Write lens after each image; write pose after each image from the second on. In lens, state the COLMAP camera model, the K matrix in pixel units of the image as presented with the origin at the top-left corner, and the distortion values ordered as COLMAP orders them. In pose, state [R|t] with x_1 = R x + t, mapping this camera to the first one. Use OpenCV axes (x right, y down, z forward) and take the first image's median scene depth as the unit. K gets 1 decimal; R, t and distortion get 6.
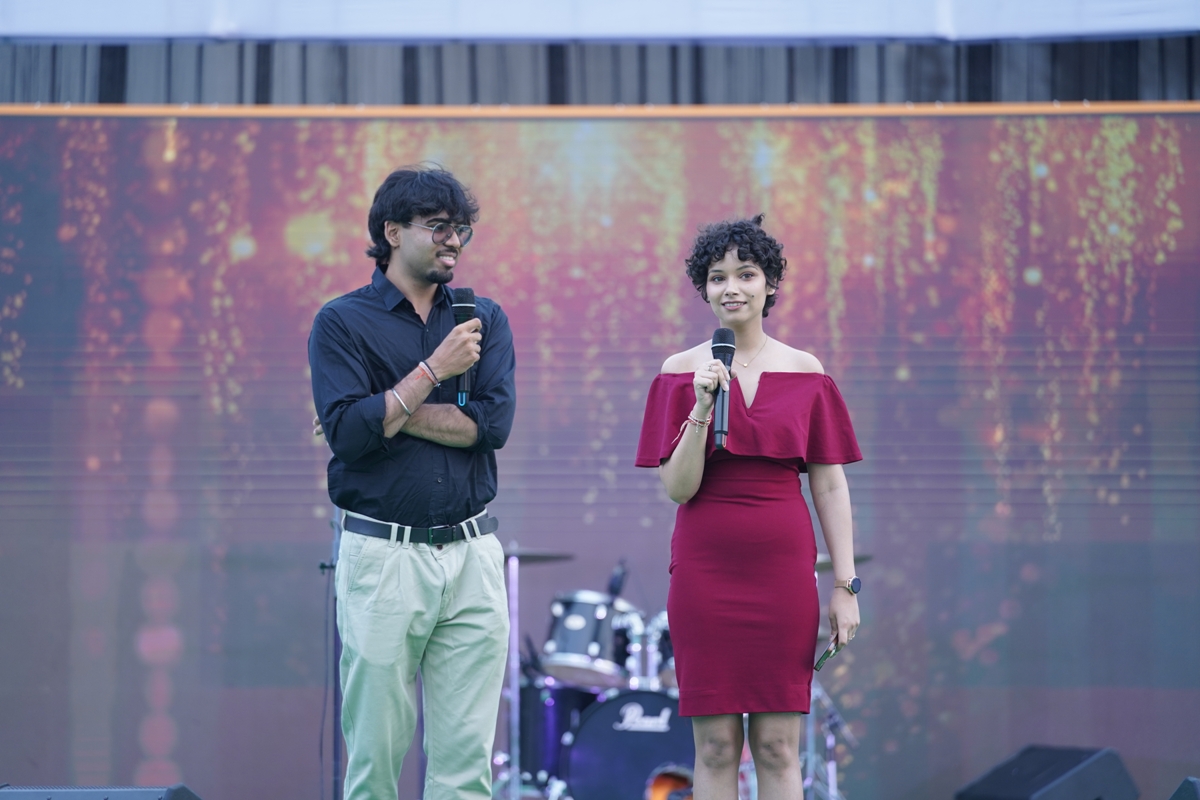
lens RADIAL K [[5240.8, 0, 595.3], [0, 5240.8, 398.3], [0, 0, 1]] dist [1.100220, 0.000000]
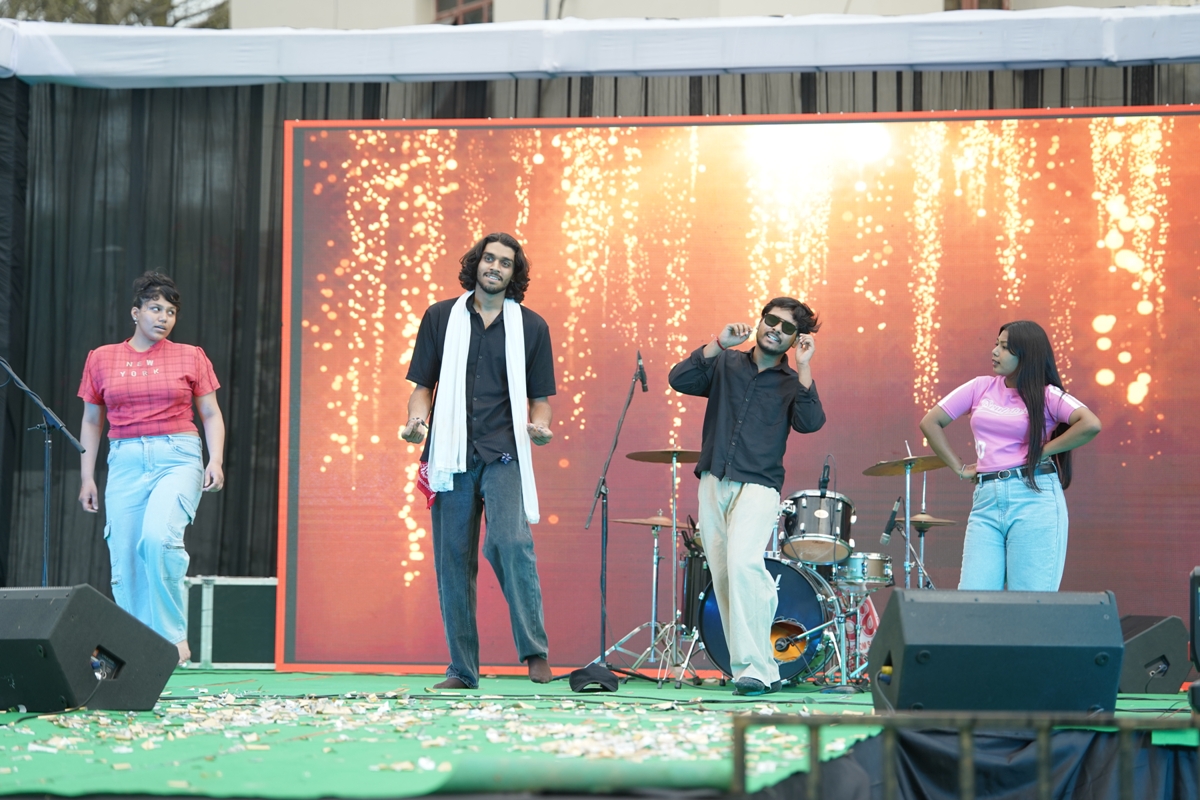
lens RADIAL K [[3710.2, 0, 599.6], [0, 3710.2, 389.9], [0, 0, 1]] dist [0.558744, 0.000000]
pose [[0.977594, 0.002283, -0.210489, 0.156139], [-0.005309, 0.999891, -0.013810, 0.026901], [0.210435, 0.014618, 0.977499, 0.114043]]
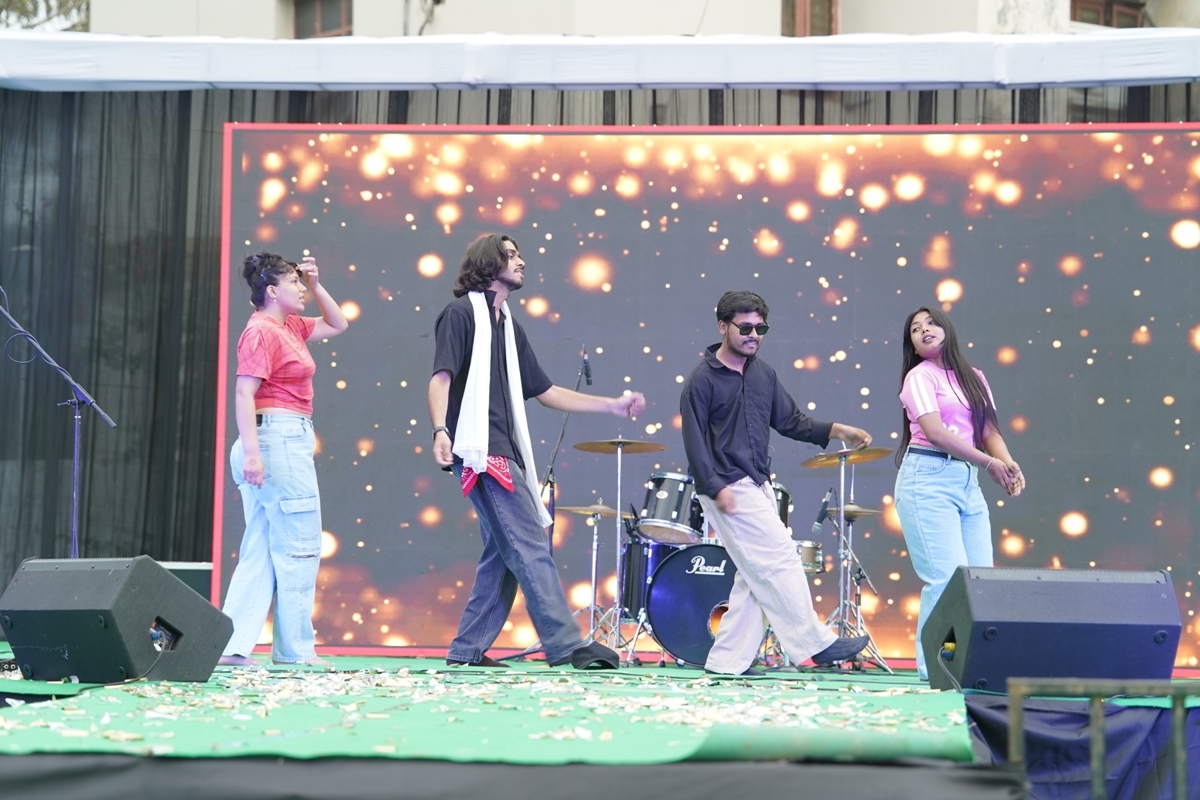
lens RADIAL K [[3351.1, 0, 608.7], [0, 3351.1, 389.6], [0, 0, 1]] dist [0.473702, 0.000000]
pose [[0.991311, 0.013271, -0.130870, 0.092685], [-0.016155, 0.999649, -0.021006, 0.033841], [0.130546, 0.022938, 0.991177, 0.155718]]
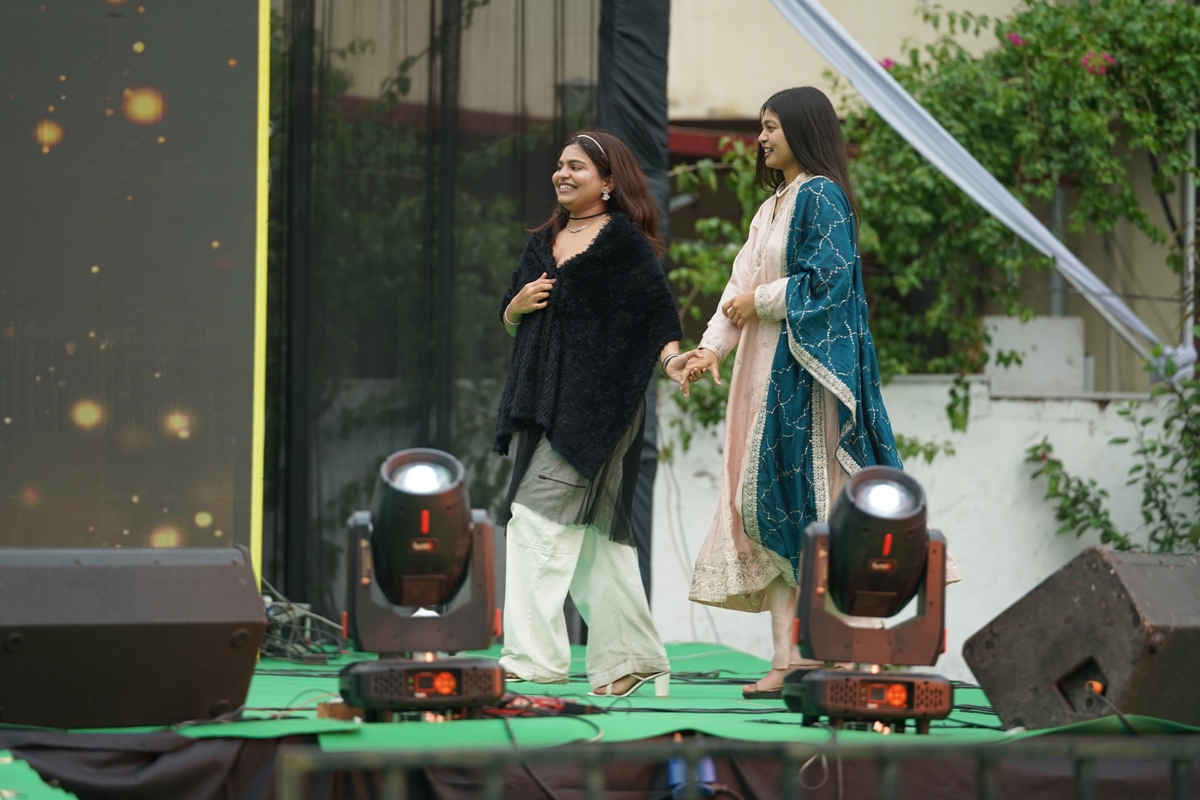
lens RADIAL K [[5240.8, 0, 606.9], [0, 5240.8, 372.4], [0, 0, 1]] dist [1.100220, 0.000000]
pose [[0.982515, 0.019737, 0.185135, 0.037527], [-0.022675, 0.999648, 0.013765, 0.020241], [-0.184798, -0.017722, 0.982617, 0.096830]]
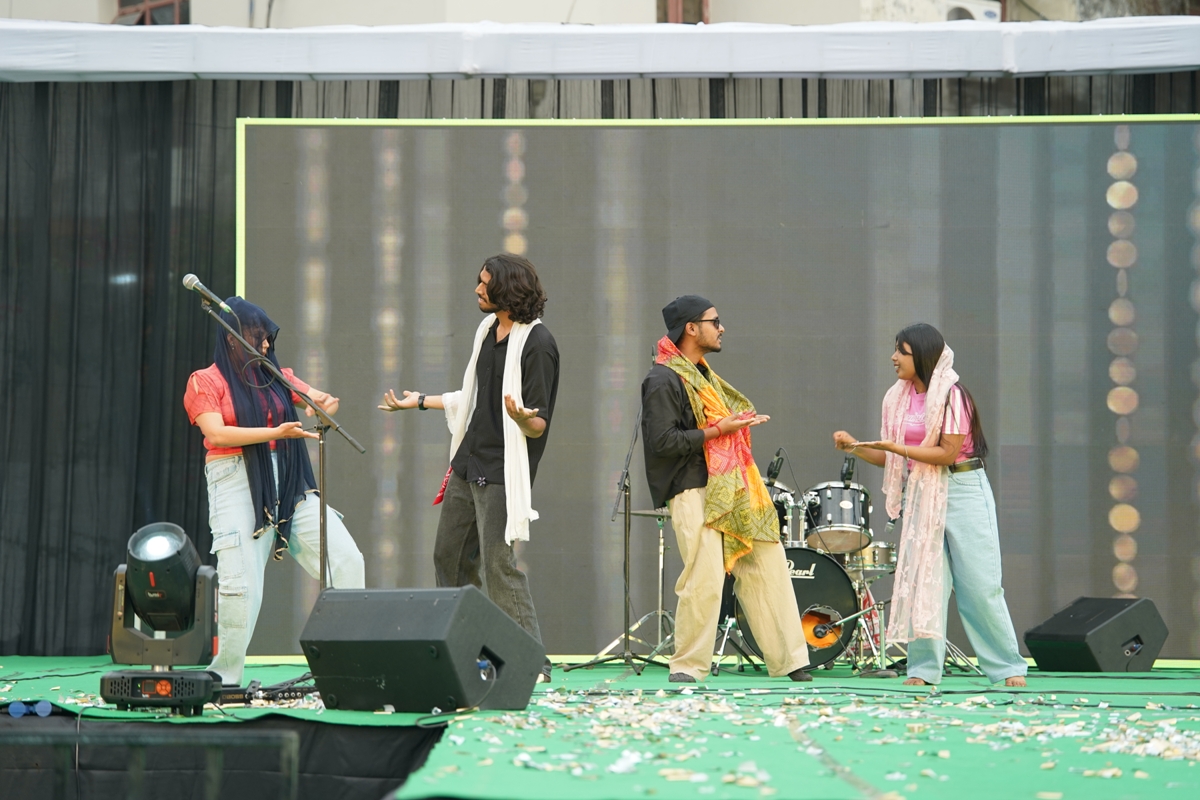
lens RADIAL K [[3511.2, 0, 599.8], [0, 3511.2, 397.1], [0, 0, 1]] dist [0.552040, 0.000000]
pose [[0.999797, 0.001307, -0.020115, -0.021824], [-0.001470, 0.999966, -0.008078, 0.024420], [0.020104, 0.008106, 0.999765, 0.118918]]
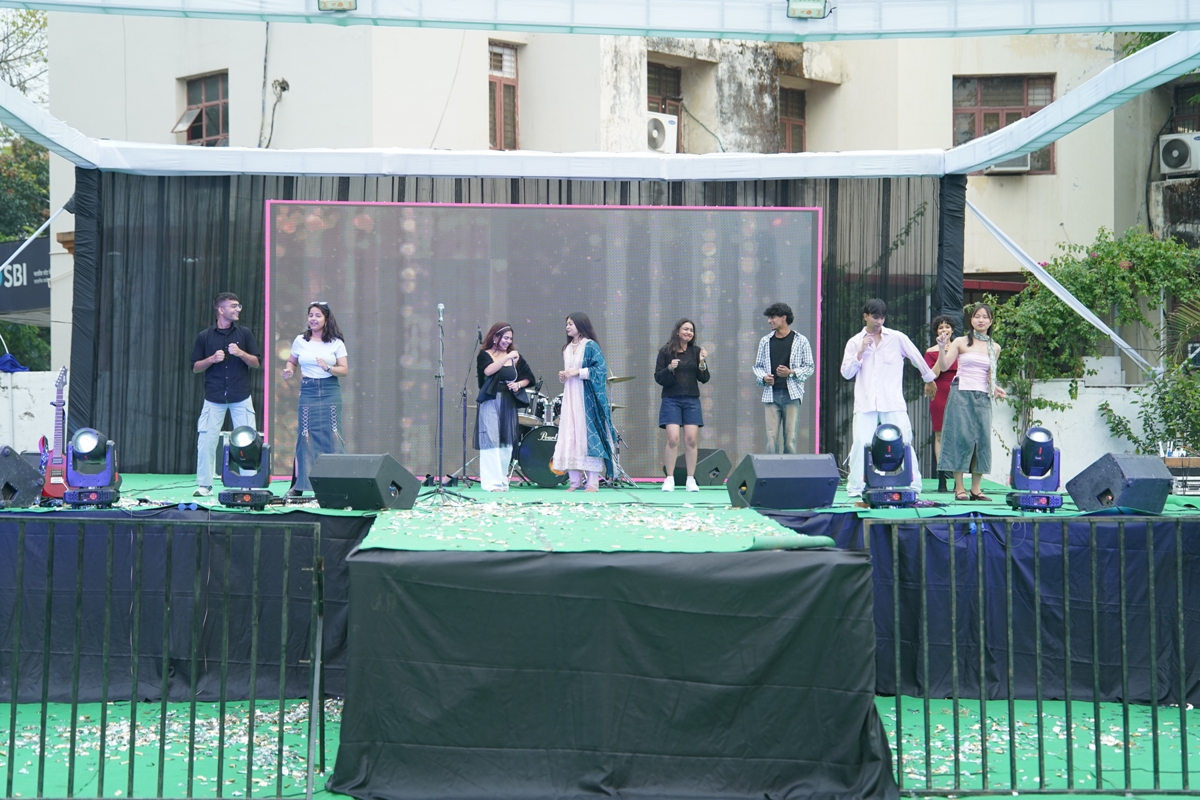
lens RADIAL K [[2225.6, 0, 604.8], [0, 2225.6, 388.5], [0, 0, 1]] dist [0.277753, 0.000000]
pose [[0.999049, 0.010460, 0.042323, -0.009909], [-0.011852, 0.999392, 0.032789, -0.000599], [-0.041955, -0.033259, 0.998566, -0.118708]]
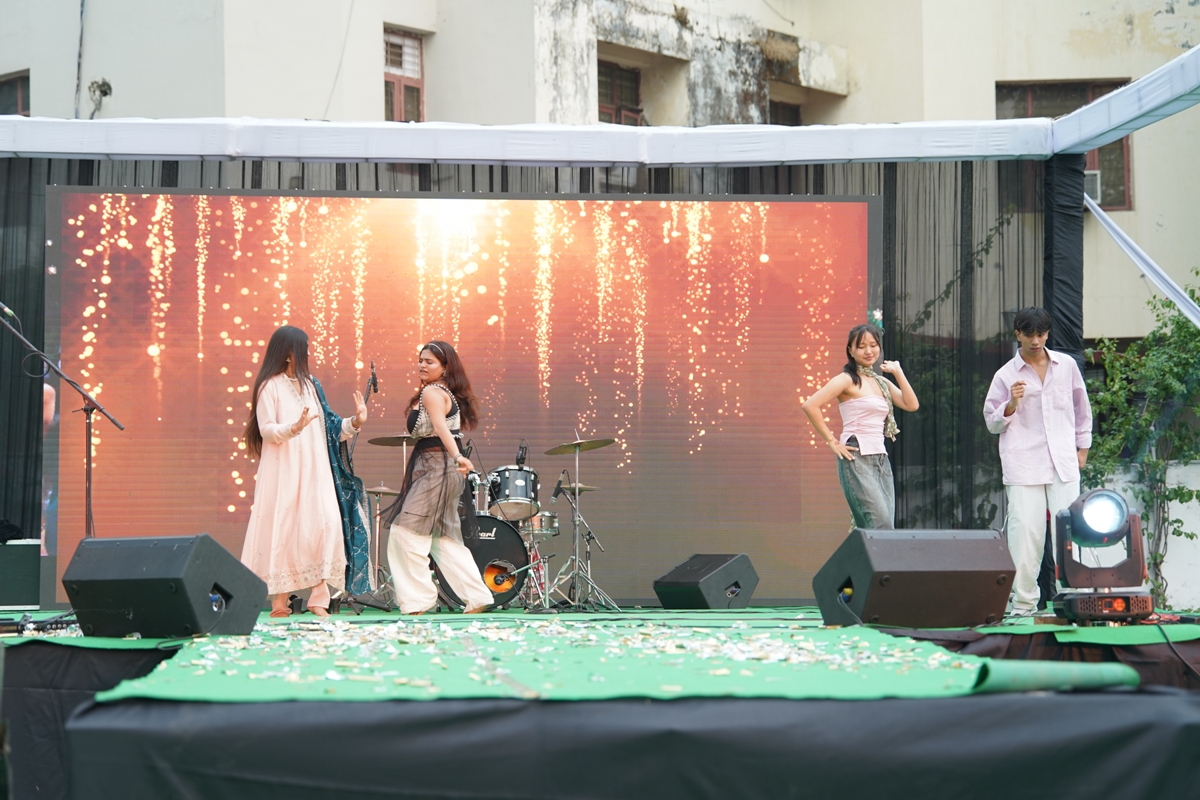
lens RADIAL K [[2492.9, 0, 593.6], [0, 2492.9, 394.4], [0, 0, 1]] dist [0.326173, 0.000000]
pose [[0.997289, 0.004824, 0.073422, -0.013976], [-0.003068, 0.999707, -0.024007, 0.034669], [-0.073516, 0.023717, 0.997012, 0.186788]]
